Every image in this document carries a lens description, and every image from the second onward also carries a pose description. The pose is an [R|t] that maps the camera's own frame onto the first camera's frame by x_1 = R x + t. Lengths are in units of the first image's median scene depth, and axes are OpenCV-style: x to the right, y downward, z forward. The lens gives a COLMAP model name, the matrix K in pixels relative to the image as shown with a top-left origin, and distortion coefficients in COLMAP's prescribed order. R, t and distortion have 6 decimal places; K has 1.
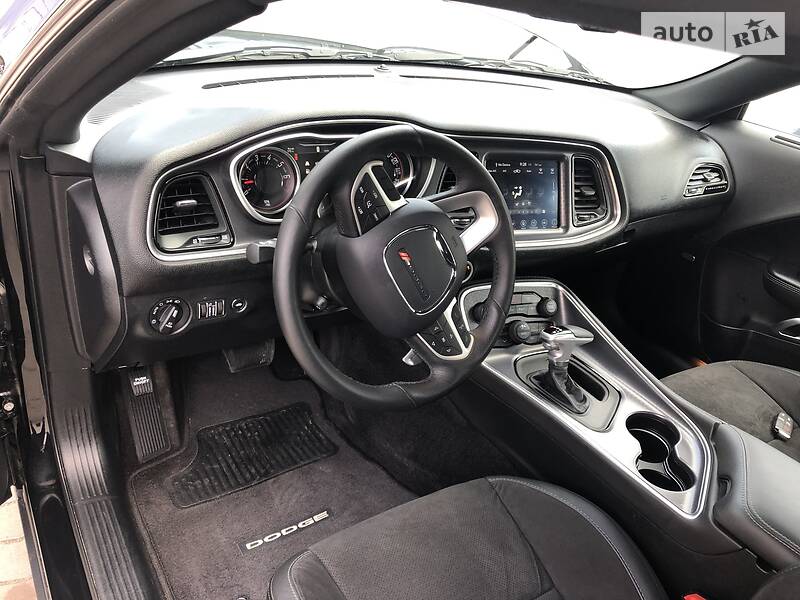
lens RADIAL K [[651.1, 0, 400.0], [0, 651.1, 300.0], [0, 0, 1]] dist [0.017561, -0.010259]
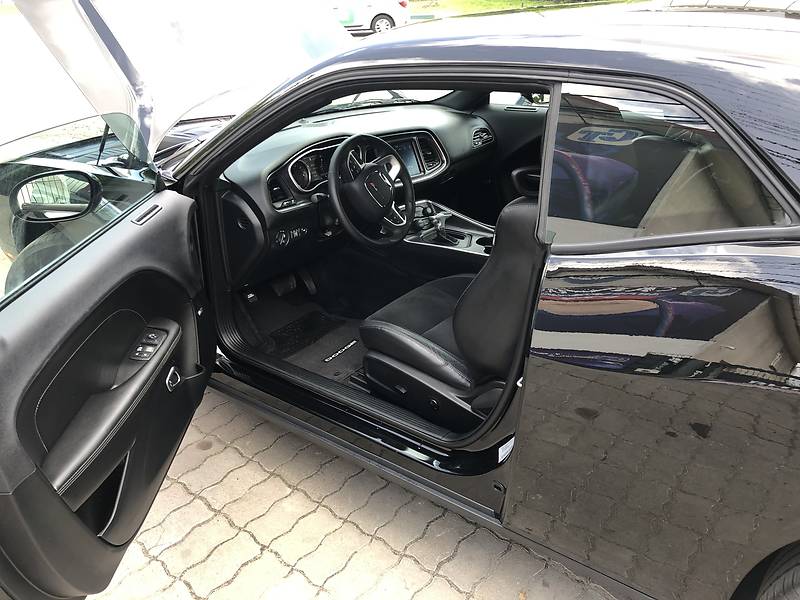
lens RADIAL K [[651.1, 0, 400.0], [0, 651.1, 300.0], [0, 0, 1]] dist [0.017561, -0.010259]
pose [[0.931858, -0.292169, 0.215124, -0.416297], [0.304006, 0.952383, -0.023398, 0.330938], [-0.198044, 0.087203, 0.976306, -1.061889]]
